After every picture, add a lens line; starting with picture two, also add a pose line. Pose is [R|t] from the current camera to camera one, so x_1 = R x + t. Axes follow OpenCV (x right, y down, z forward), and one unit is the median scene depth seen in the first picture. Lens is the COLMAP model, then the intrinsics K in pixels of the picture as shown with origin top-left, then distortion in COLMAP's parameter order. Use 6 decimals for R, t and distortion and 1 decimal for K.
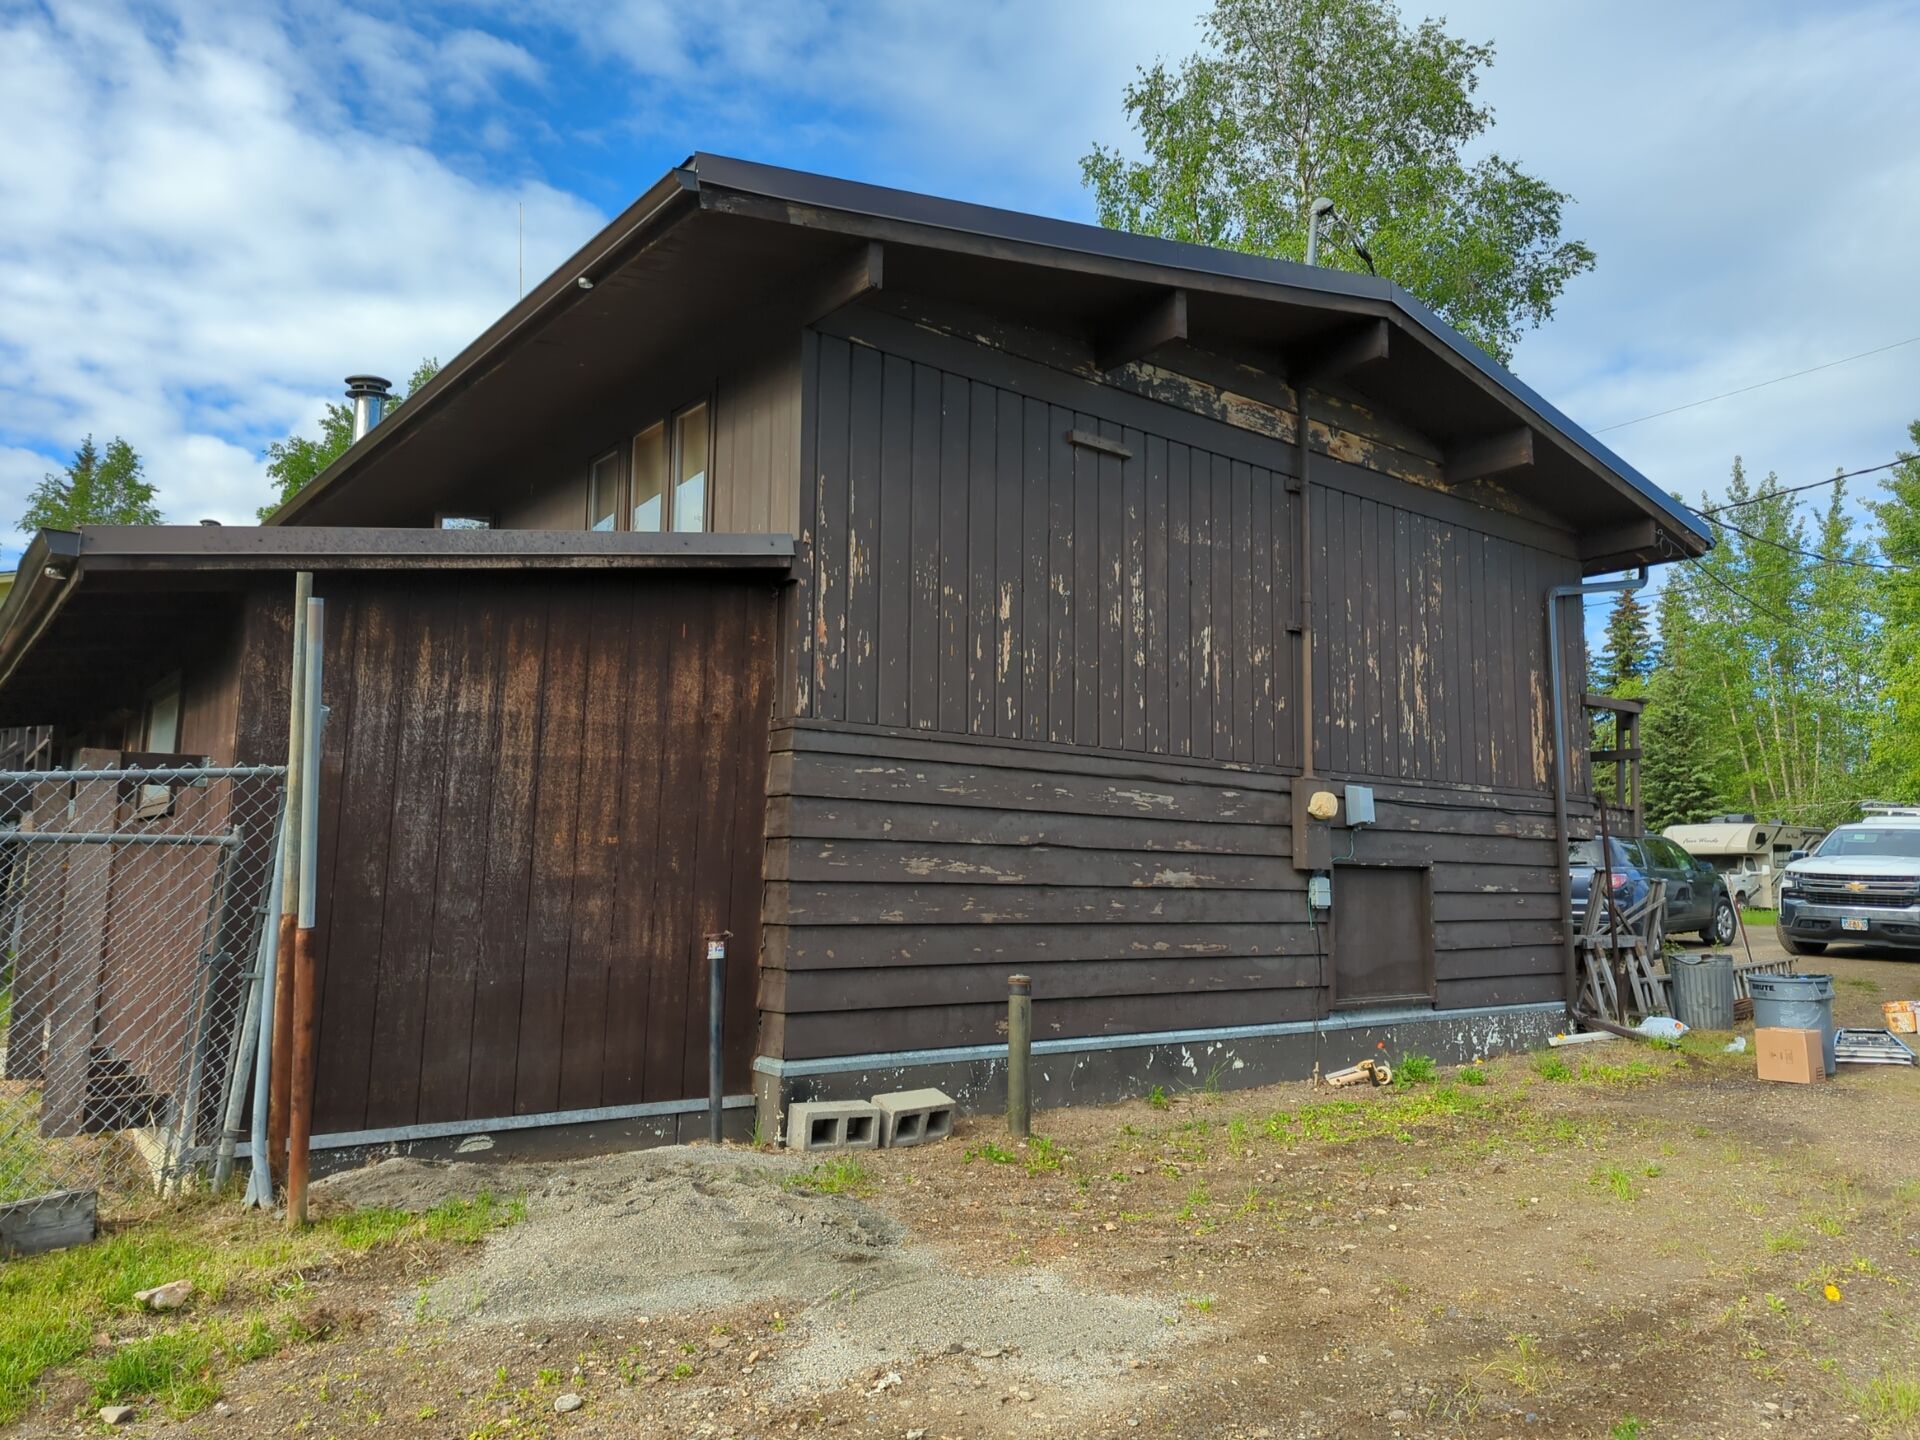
lens RADIAL K [[1354.4, 0, 931.0], [0, 1354.4, 707.7], [0, 0, 1]] dist [0.081003, -0.080568]
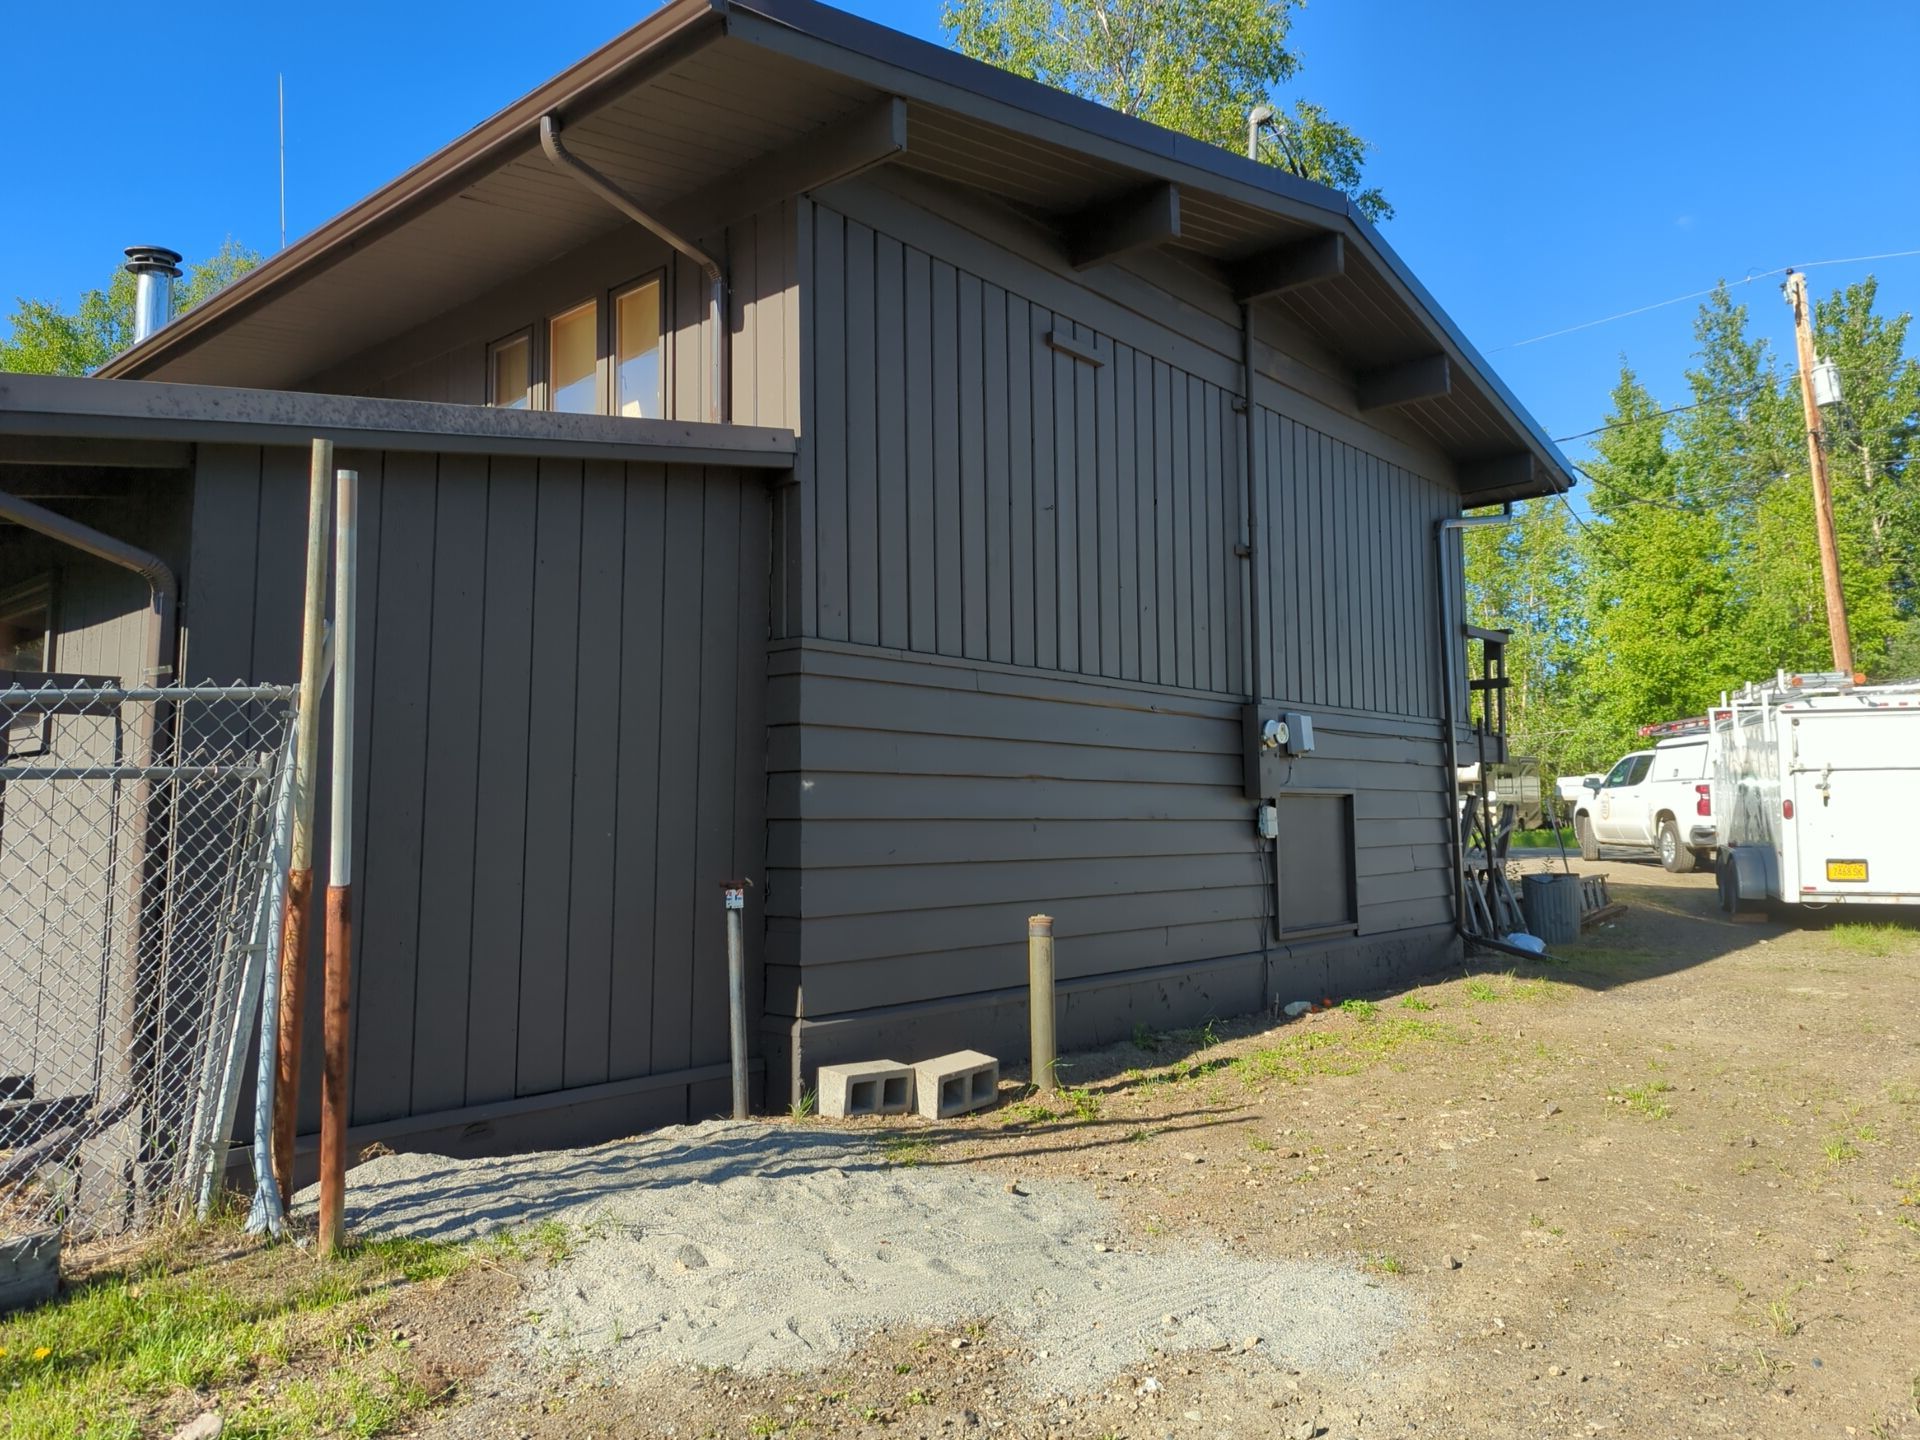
lens RADIAL K [[1351.9, 0, 956.7], [0, 1351.9, 712.1], [0, 0, 1]] dist [0.061106, -0.049080]
pose [[0.982849, -0.007231, 0.184272, -0.164922], [-0.001938, 0.998771, 0.049530, 0.011798], [-0.184404, -0.049037, 0.981627, 0.105892]]
